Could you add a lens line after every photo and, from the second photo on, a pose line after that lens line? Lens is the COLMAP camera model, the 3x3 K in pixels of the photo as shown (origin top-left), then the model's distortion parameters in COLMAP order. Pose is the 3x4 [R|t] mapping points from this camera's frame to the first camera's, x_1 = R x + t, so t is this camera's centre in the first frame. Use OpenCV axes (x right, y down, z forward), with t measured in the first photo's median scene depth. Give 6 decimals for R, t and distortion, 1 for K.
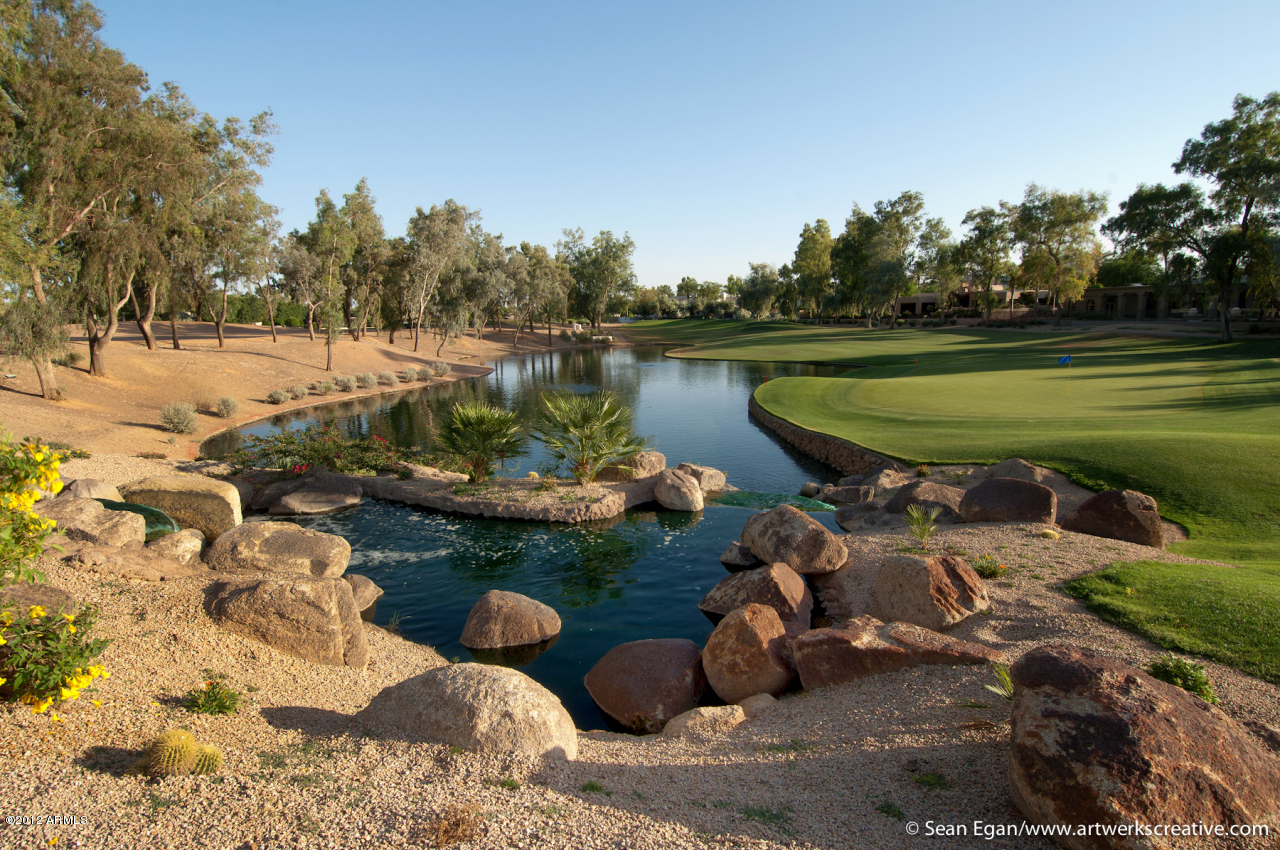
lens RADIAL K [[667.9, 0, 640.2], [0, 667.9, 417.4], [0, 0, 1]] dist [0.010022, -0.009177]
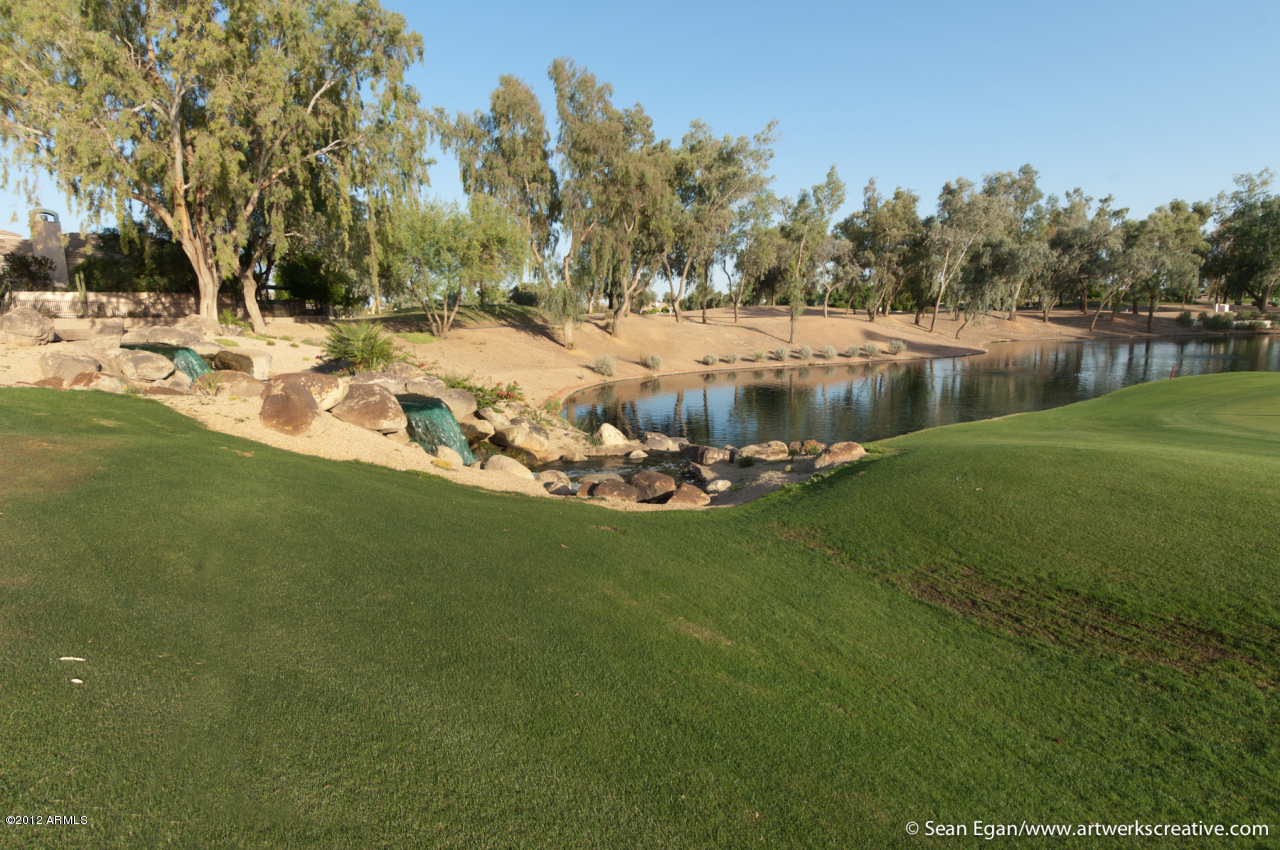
lens RADIAL K [[667.9, 0, 641.0], [0, 667.9, 428.4], [0, 0, 1]] dist [0.010022, -0.009177]
pose [[0.603592, 0.134408, -0.785882, 0.176018], [-0.107314, 0.990414, 0.086968, 0.001105], [0.790038, 0.031843, 0.612230, 0.062803]]
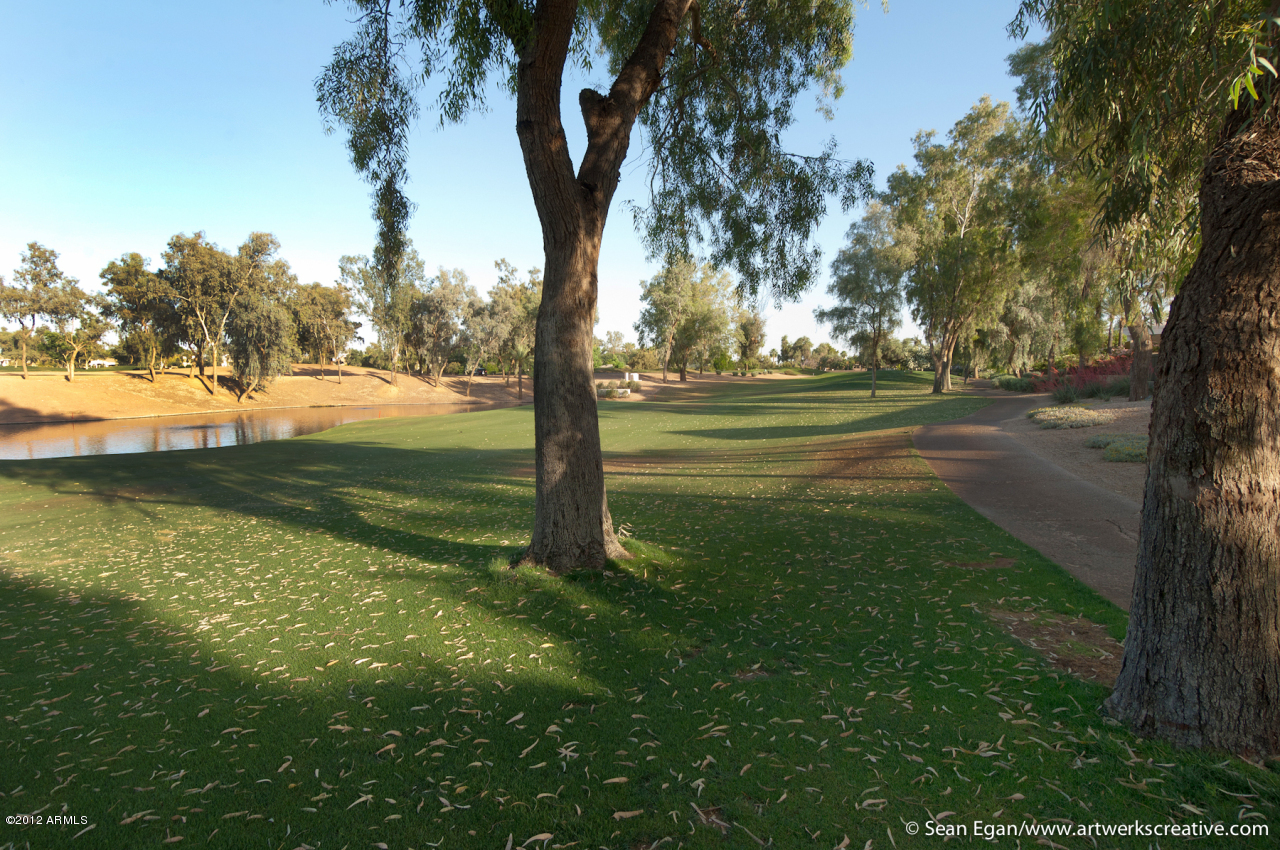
lens RADIAL K [[667.9, 0, 638.5], [0, 667.9, 424.9], [0, 0, 1]] dist [0.010022, -0.009177]
pose [[0.770256, 0.069200, -0.633969, 0.620652], [-0.110507, 0.993540, -0.025816, -0.090924], [0.628087, 0.089943, 0.772927, 0.604105]]
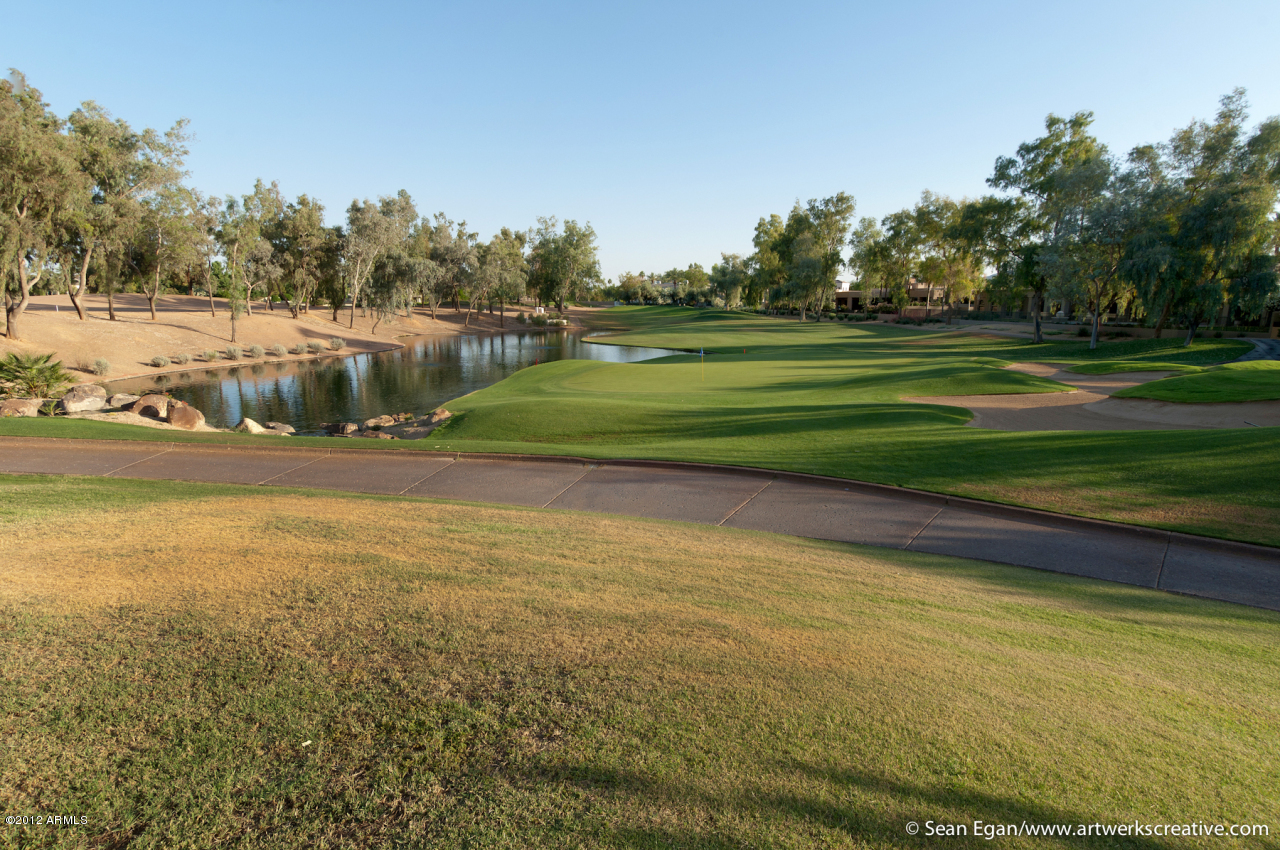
lens RADIAL K [[667.9, 0, 638.0], [0, 667.9, 423.7], [0, 0, 1]] dist [0.010022, -0.009177]
pose [[0.997572, 0.040611, -0.056578, 0.192990], [-0.038746, 0.998681, 0.033679, 0.004310], [0.057871, -0.031405, 0.997830, -0.088408]]
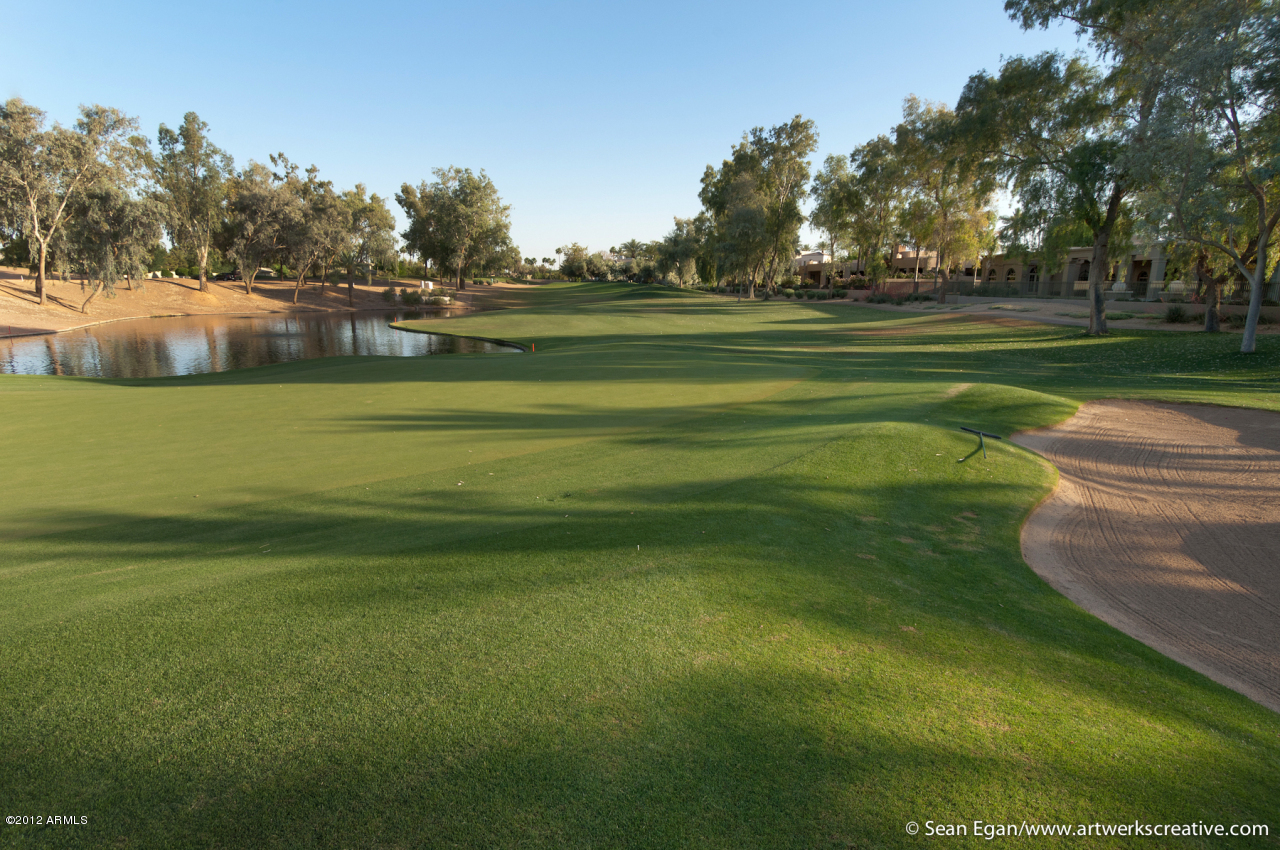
lens RADIAL K [[667.9, 0, 641.0], [0, 667.9, 425.3], [0, 0, 1]] dist [0.010022, -0.009177]
pose [[0.996851, 0.048415, -0.062795, 0.348020], [-0.044611, 0.997163, 0.060633, -0.035572], [0.065552, -0.057641, 0.996183, 0.262616]]
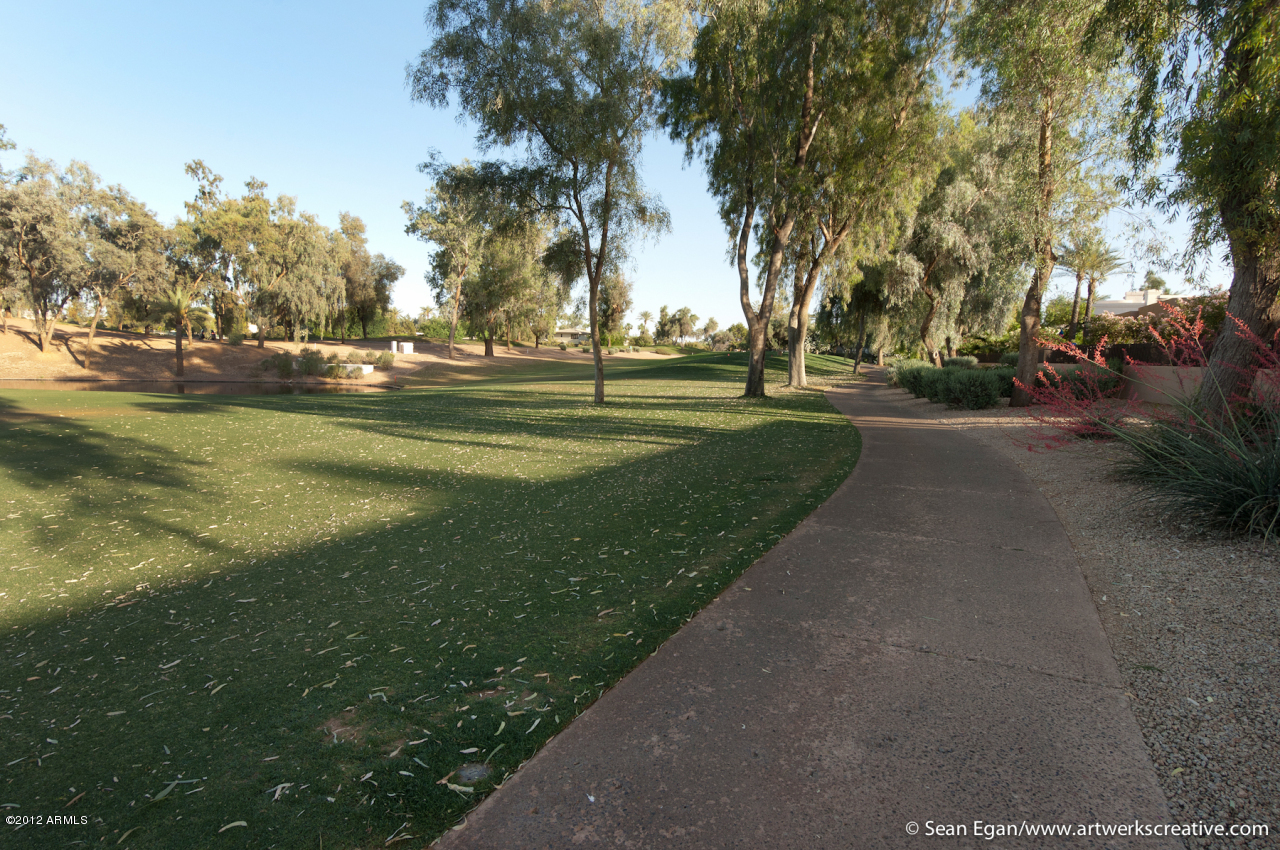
lens RADIAL K [[667.9, 0, 635.6], [0, 667.9, 425.5], [0, 0, 1]] dist [0.010022, -0.009177]
pose [[0.828457, 0.108426, -0.549457, 0.549086], [-0.133033, 0.991099, -0.005006, -0.144849], [0.544023, 0.077243, 0.835507, 0.988278]]
